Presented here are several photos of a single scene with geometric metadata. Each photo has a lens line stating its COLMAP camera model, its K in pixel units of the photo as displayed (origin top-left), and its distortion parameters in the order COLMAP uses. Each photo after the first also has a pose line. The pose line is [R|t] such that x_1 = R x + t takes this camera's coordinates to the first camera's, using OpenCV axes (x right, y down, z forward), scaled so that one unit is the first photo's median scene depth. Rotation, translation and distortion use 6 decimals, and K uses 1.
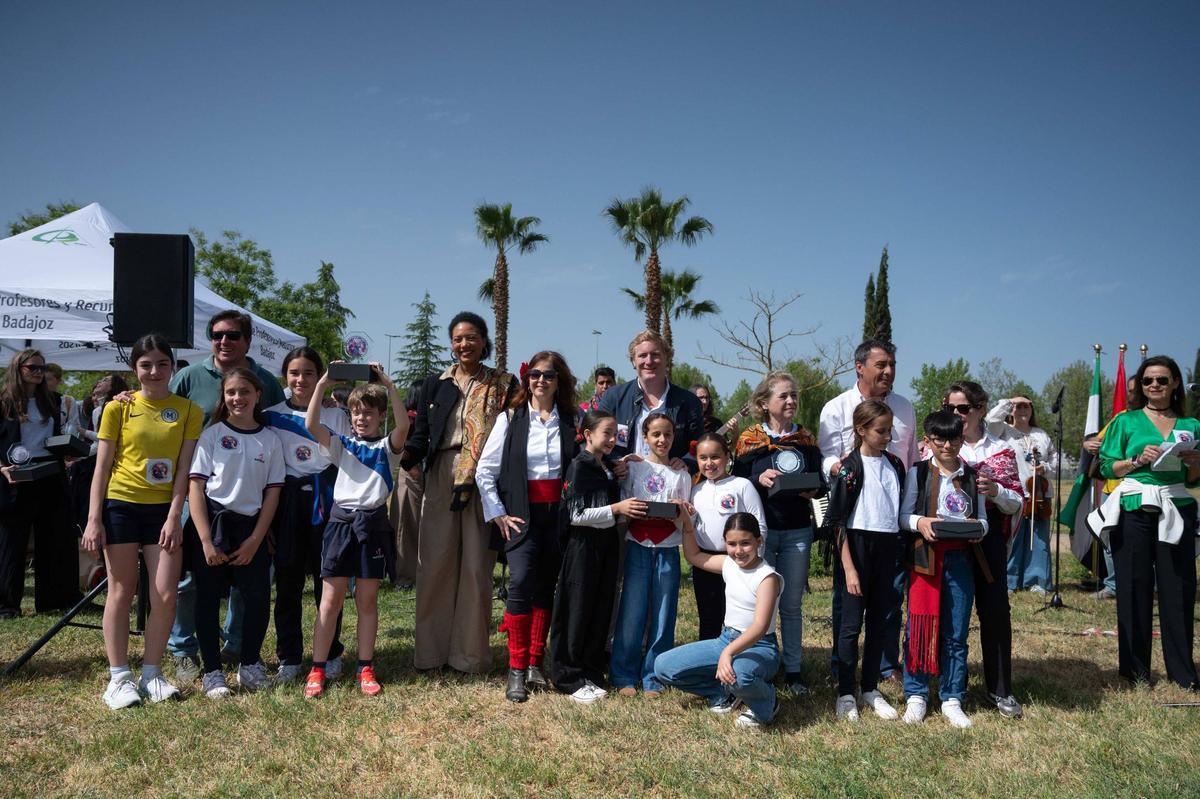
lens RADIAL K [[998.1, 0, 598.2], [0, 998.1, 384.4], [0, 0, 1]] dist [0.003416, -0.001742]
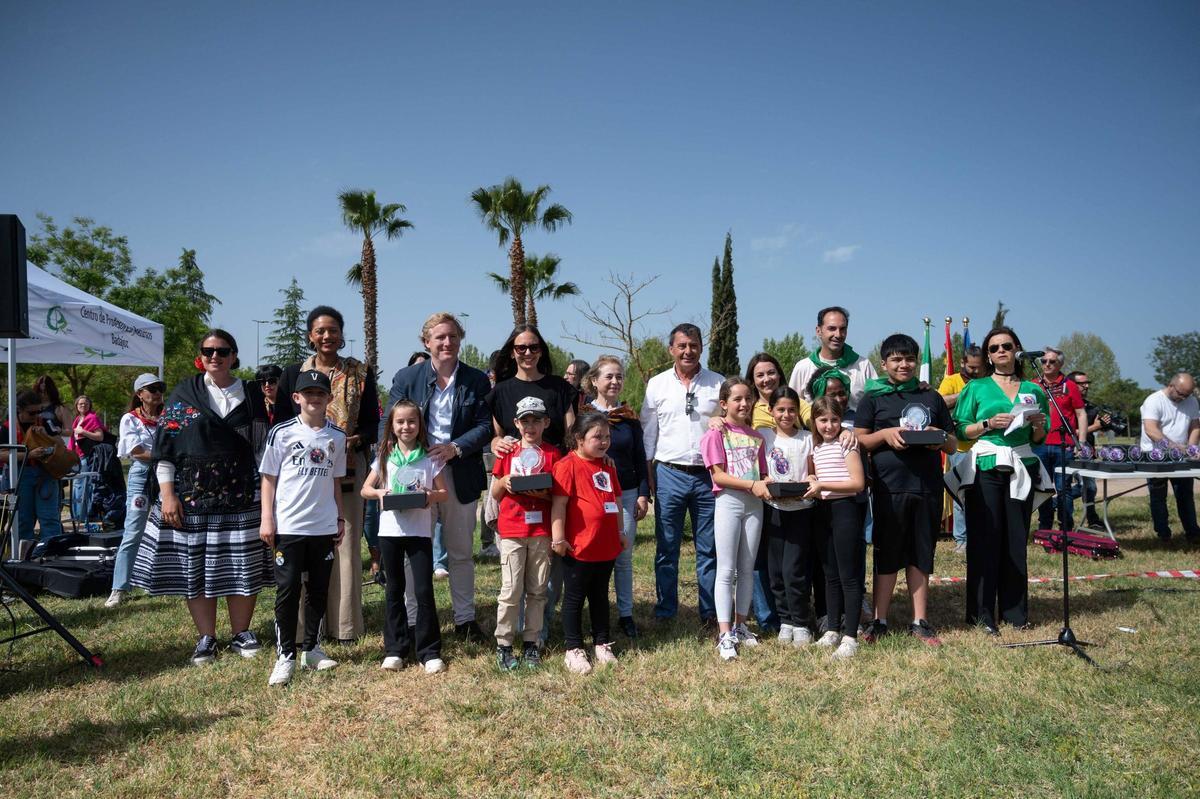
lens RADIAL K [[923.8, 0, 611.4], [0, 923.8, 395.5], [0, 0, 1]] dist [0.002582, -0.002828]
pose [[0.987566, -0.029908, 0.154333, -0.001303], [0.024362, 0.998992, 0.037705, -0.000364], [-0.155305, -0.033476, 0.987299, 0.019310]]
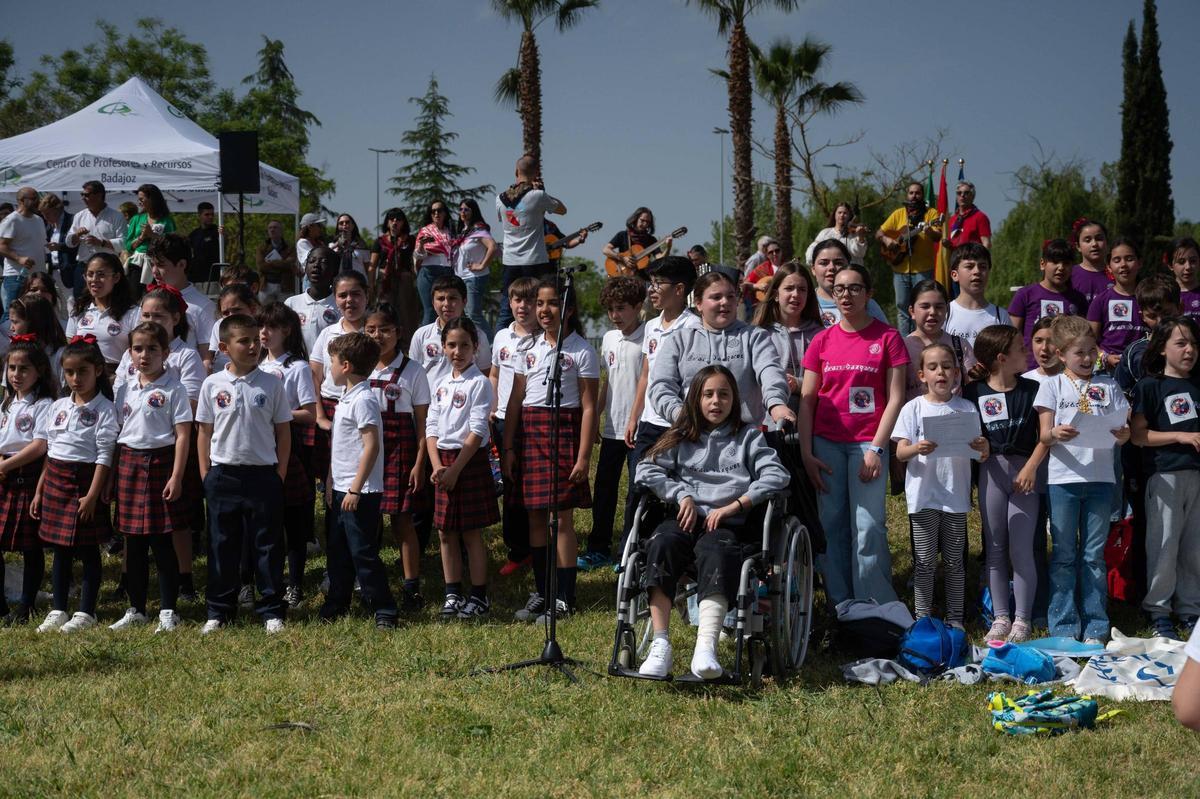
lens RADIAL K [[2973.7, 0, 599.8], [0, 2973.7, 480.0], [0, 0, 1]] dist [0.070445, -0.483946]
pose [[0.989978, -0.025935, -0.138820, 0.231715], [0.036841, 0.996383, 0.076581, 0.022529], [0.136332, -0.080928, 0.987352, -1.060206]]
